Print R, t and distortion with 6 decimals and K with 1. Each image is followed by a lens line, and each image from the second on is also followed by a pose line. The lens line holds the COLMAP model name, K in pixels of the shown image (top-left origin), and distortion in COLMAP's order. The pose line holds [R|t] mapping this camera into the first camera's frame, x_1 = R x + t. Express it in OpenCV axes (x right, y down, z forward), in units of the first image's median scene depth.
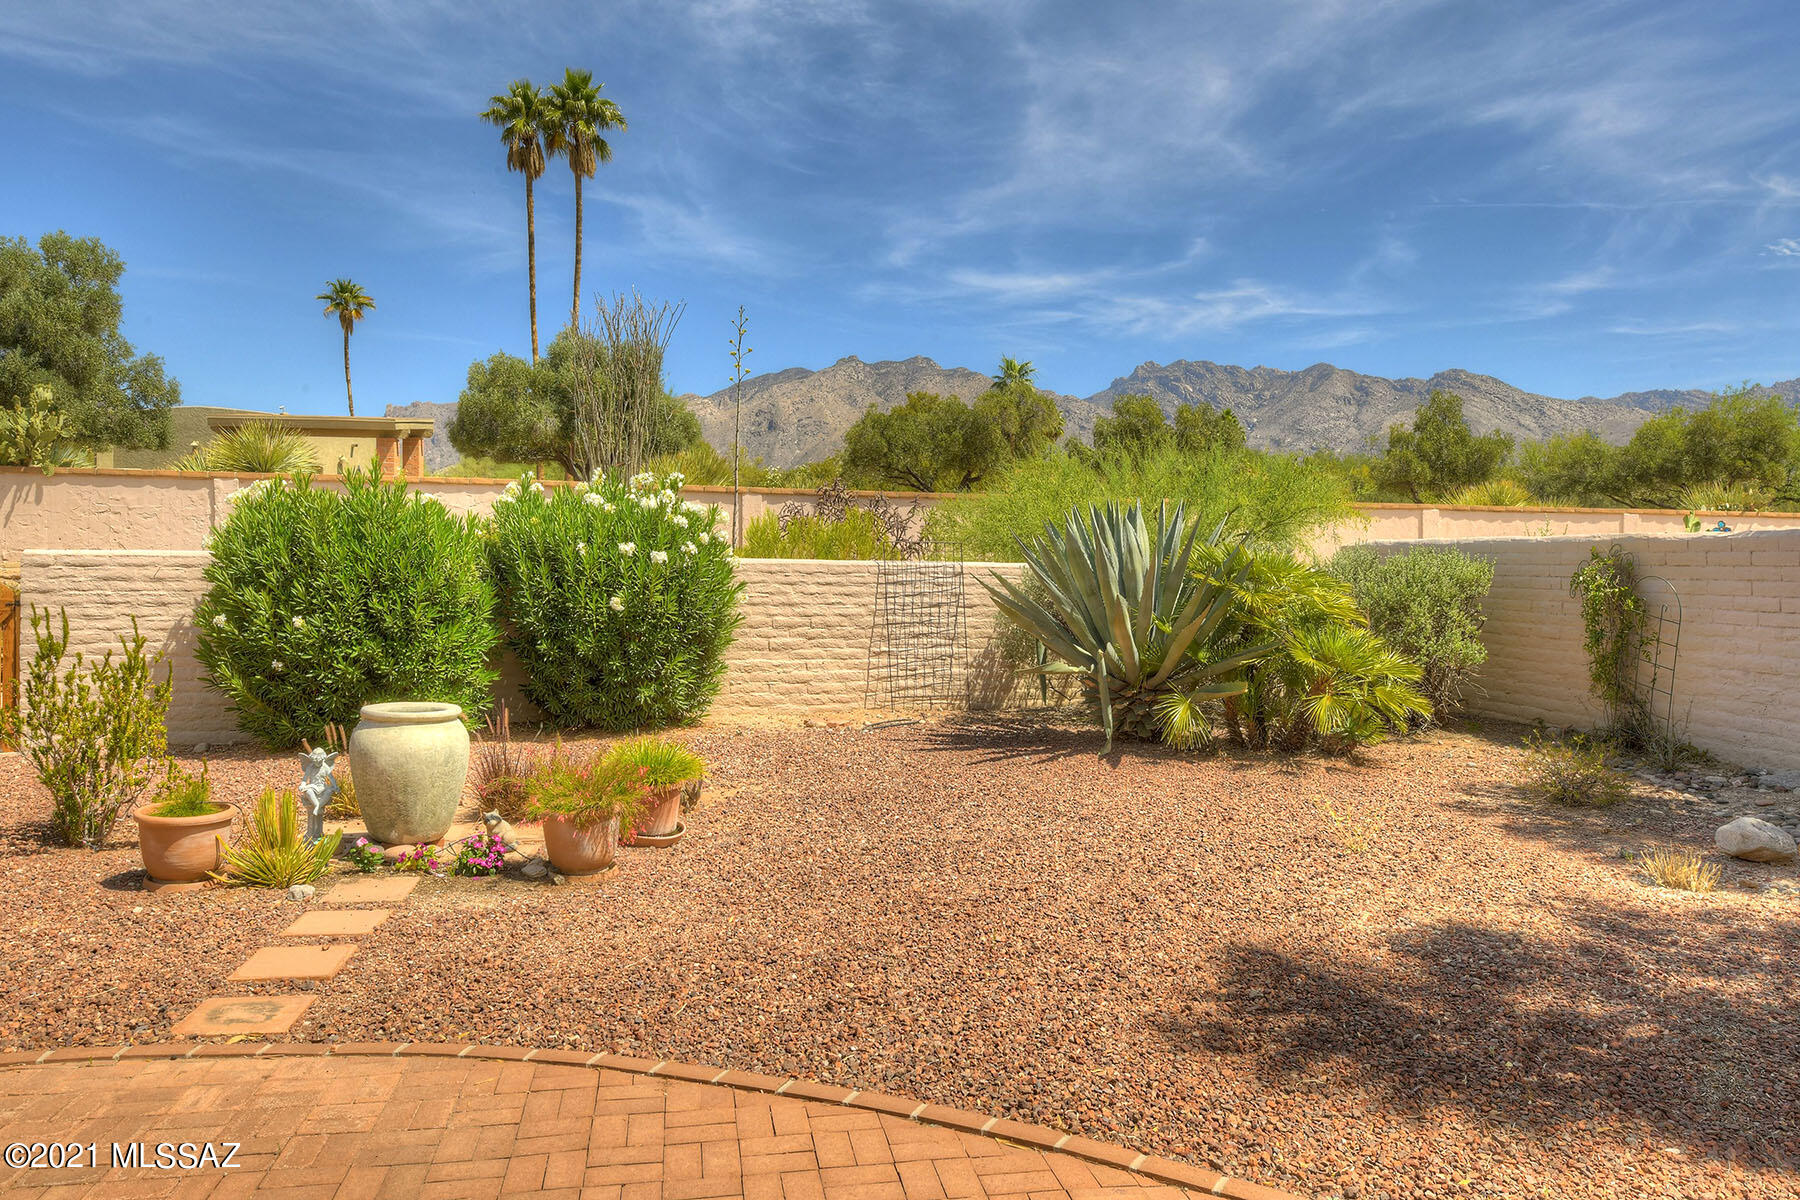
lens RADIAL K [[1347.1, 0, 811.5], [0, 1347.1, 550.4], [0, 0, 1]] dist [0.003984, -0.004583]
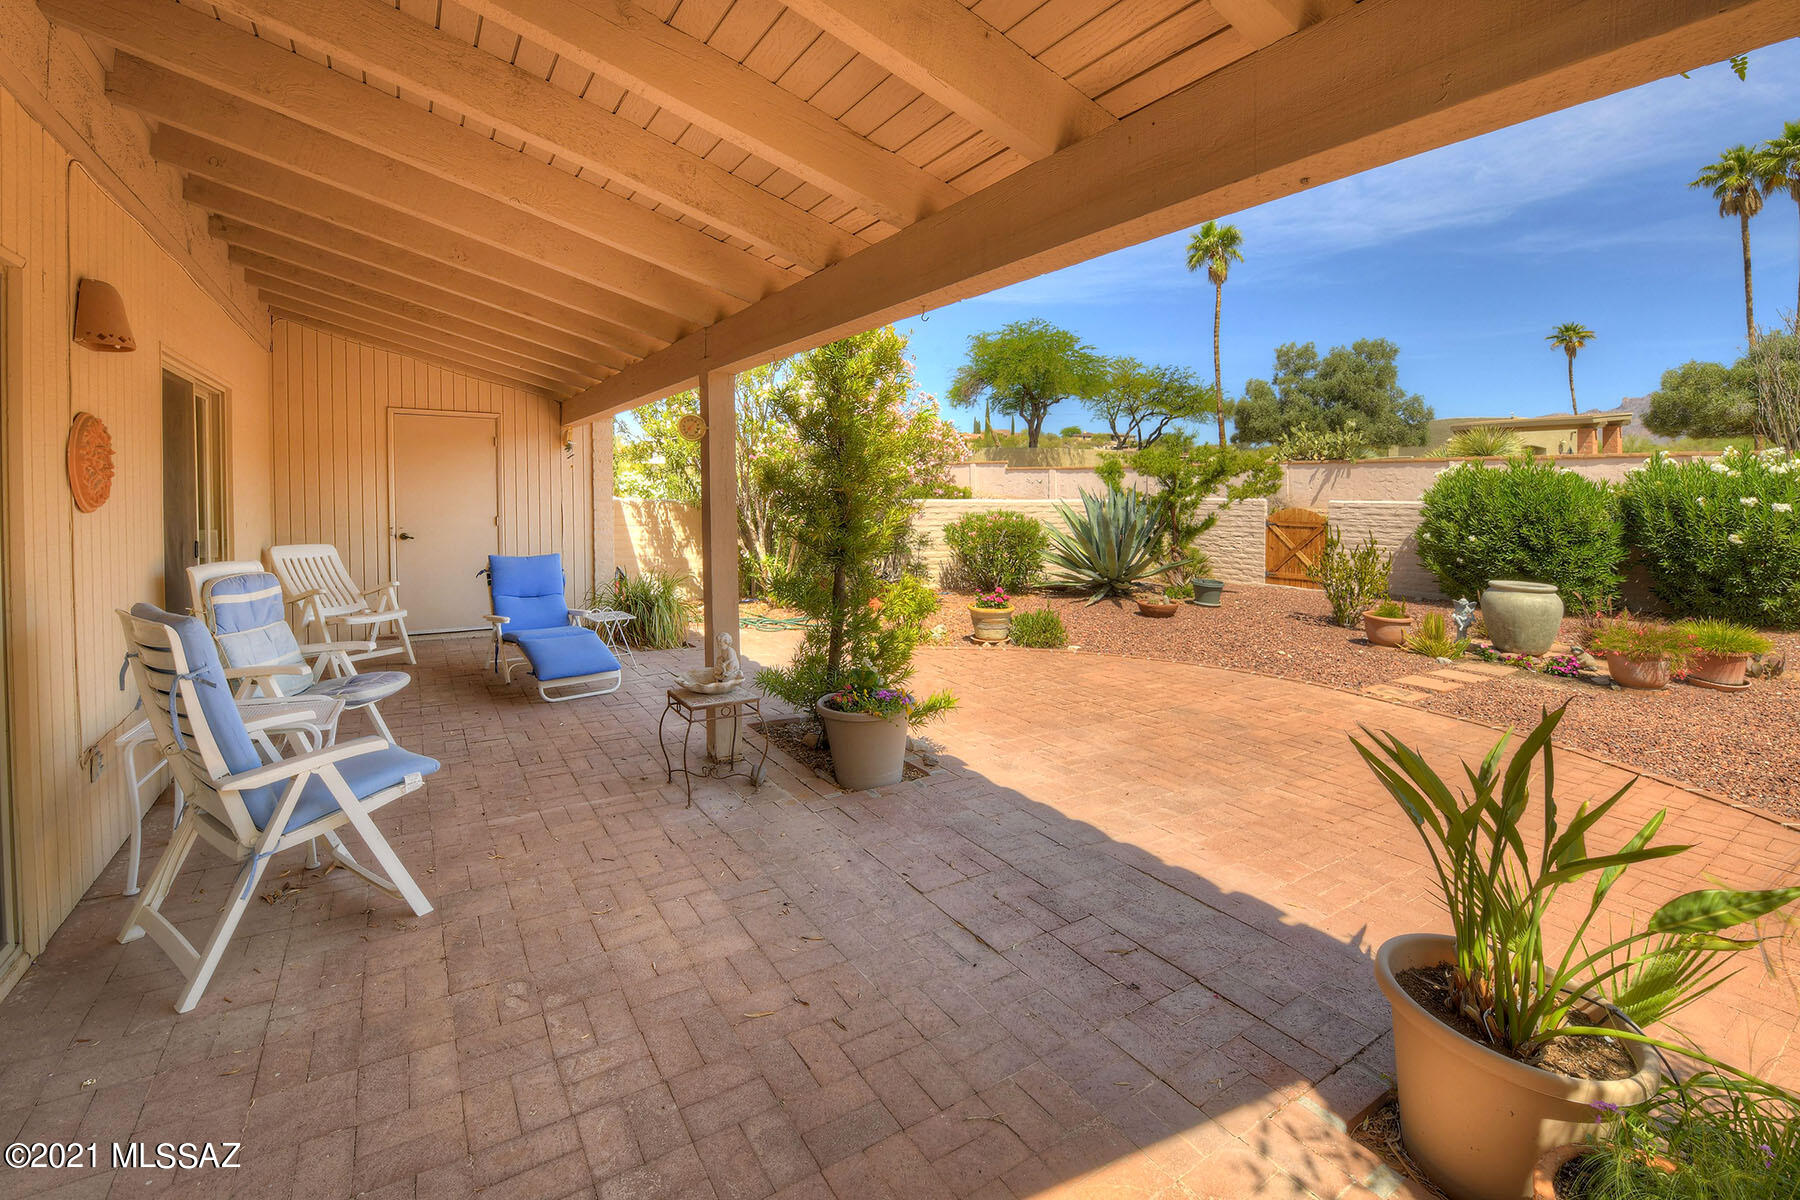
lens RADIAL K [[704.2, 0, 849.2], [0, 704.2, 494.1], [0, 0, 1]] dist [-0.018992, -0.000017]
pose [[0.396936, -0.003689, -0.917839, 0.146999], [-0.004157, 0.999974, -0.005817, -0.000631], [0.917837, 0.006124, 0.396910, -0.173653]]
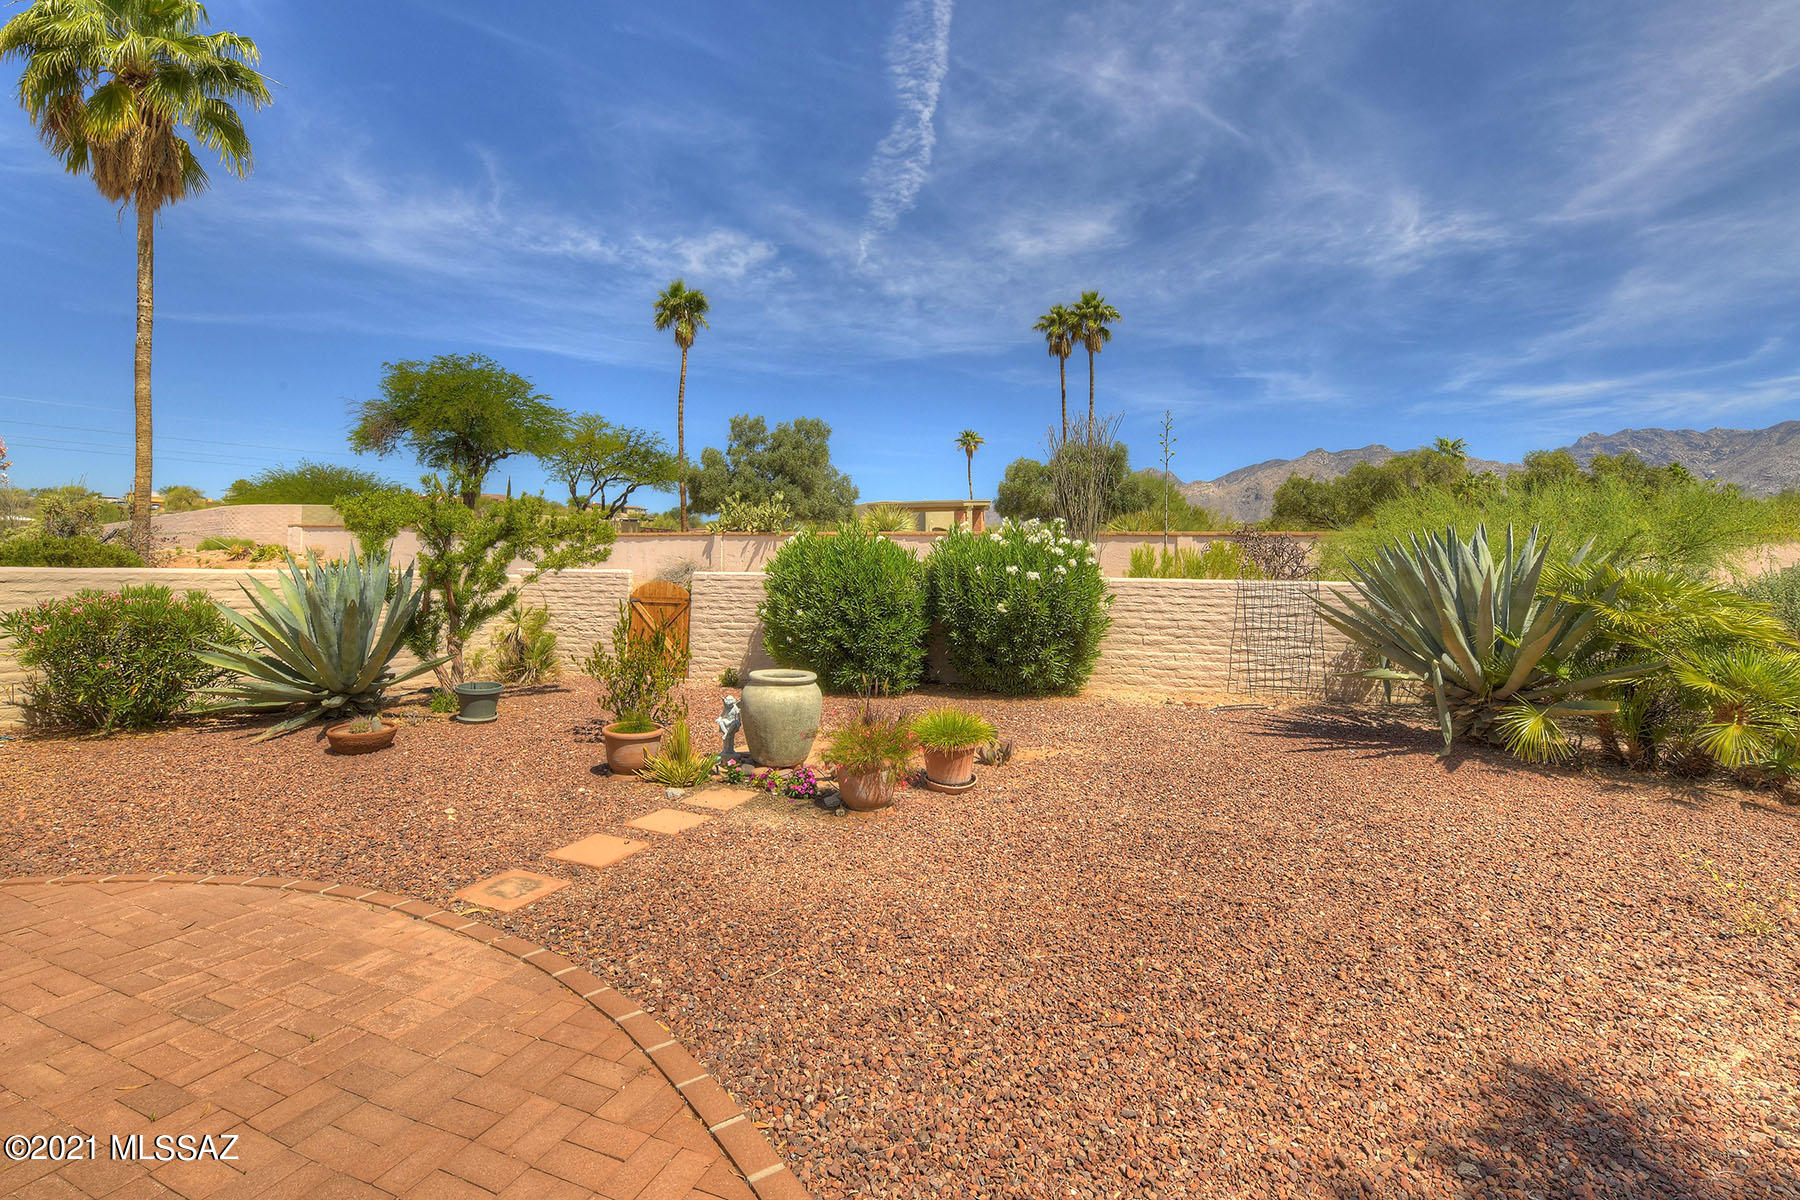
lens RADIAL K [[723.6, 0, 827.6], [0, 723.6, 535.3], [0, 0, 1]] dist [-0.011132, -0.001424]
pose [[0.834254, -0.030160, -0.550554, 0.125555], [-0.001472, 0.998377, -0.056924, 0.005866], [0.551378, 0.048299, 0.832856, 0.229881]]
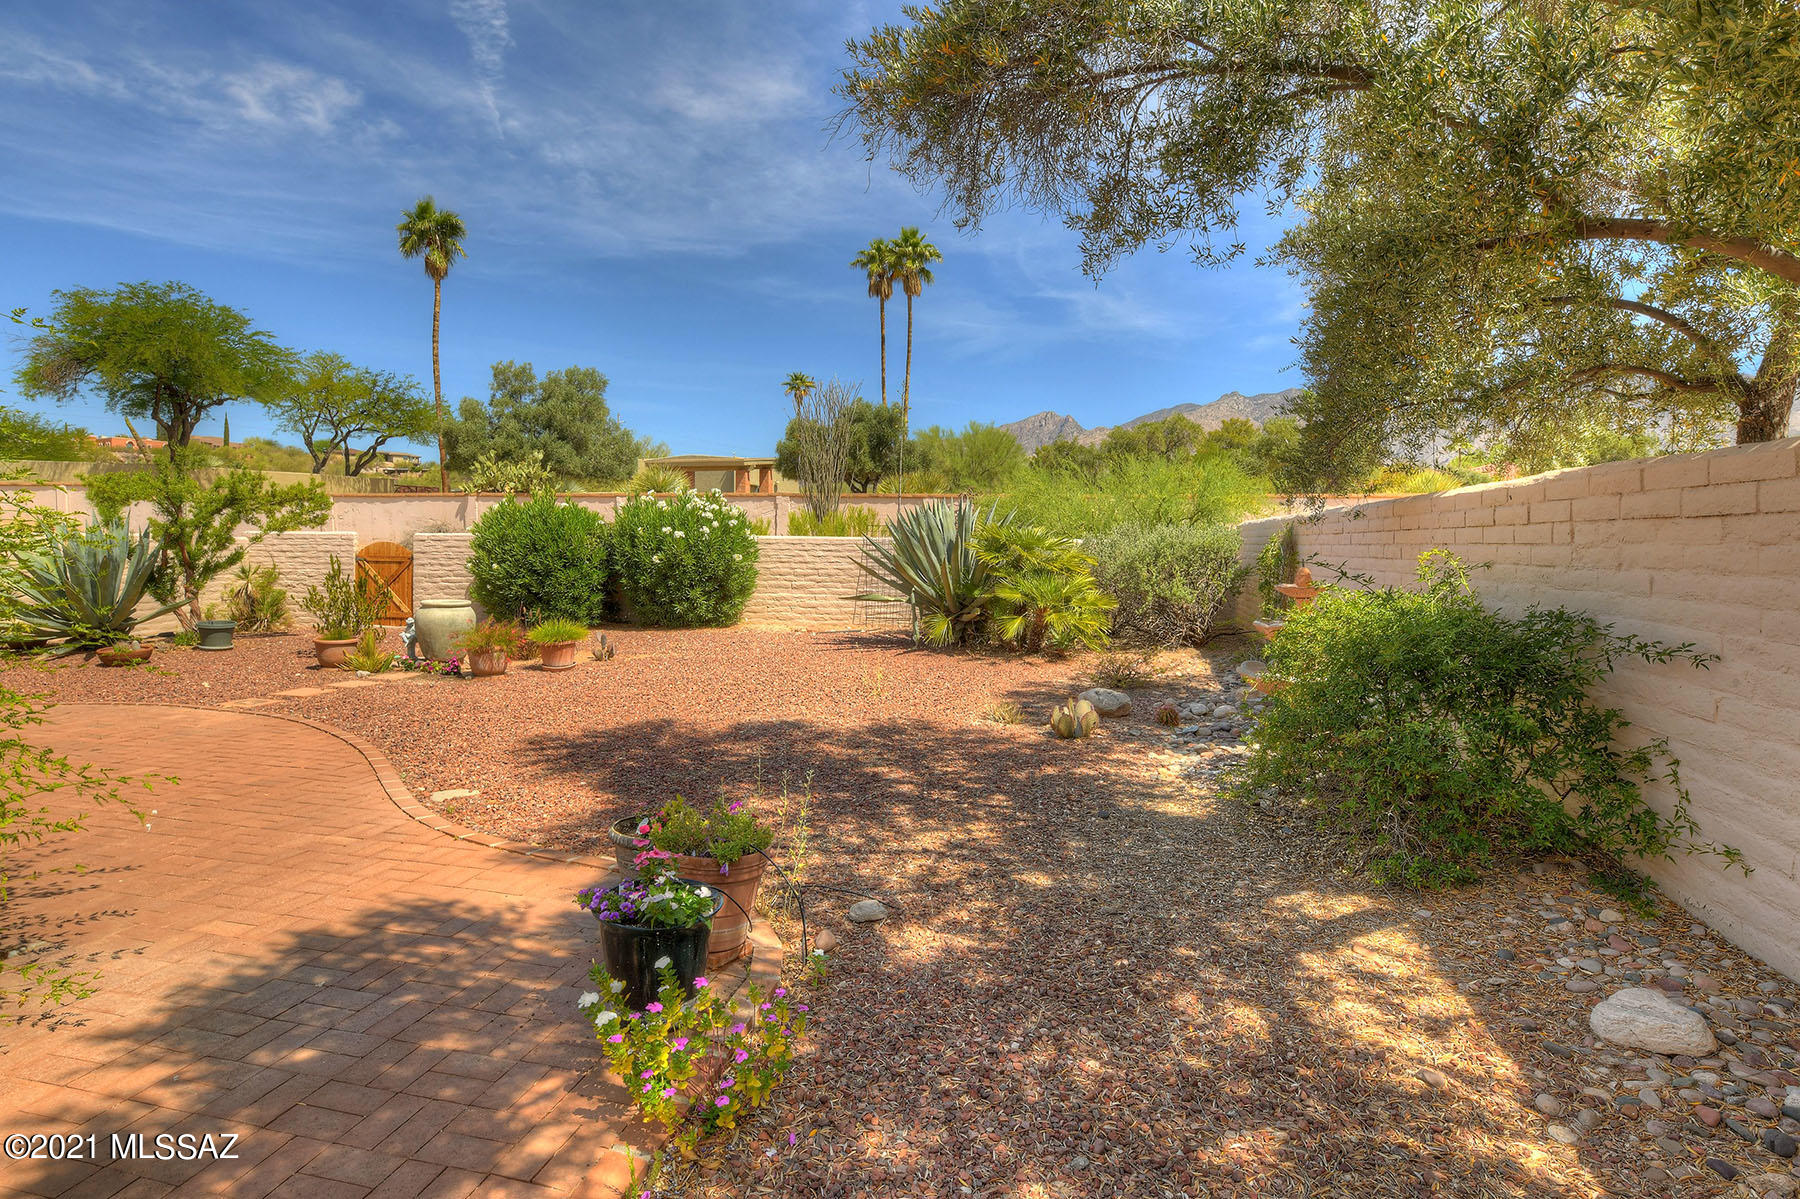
lens RADIAL K [[929.3, 0, 865.5], [0, 929.3, 586.5], [0, 0, 1]] dist [-0.001476, -0.001731]
pose [[0.920369, 0.014740, -0.390773, 0.609301], [0.005498, 0.998703, 0.050620, 0.012685], [0.391012, -0.048737, 0.919094, -0.084306]]
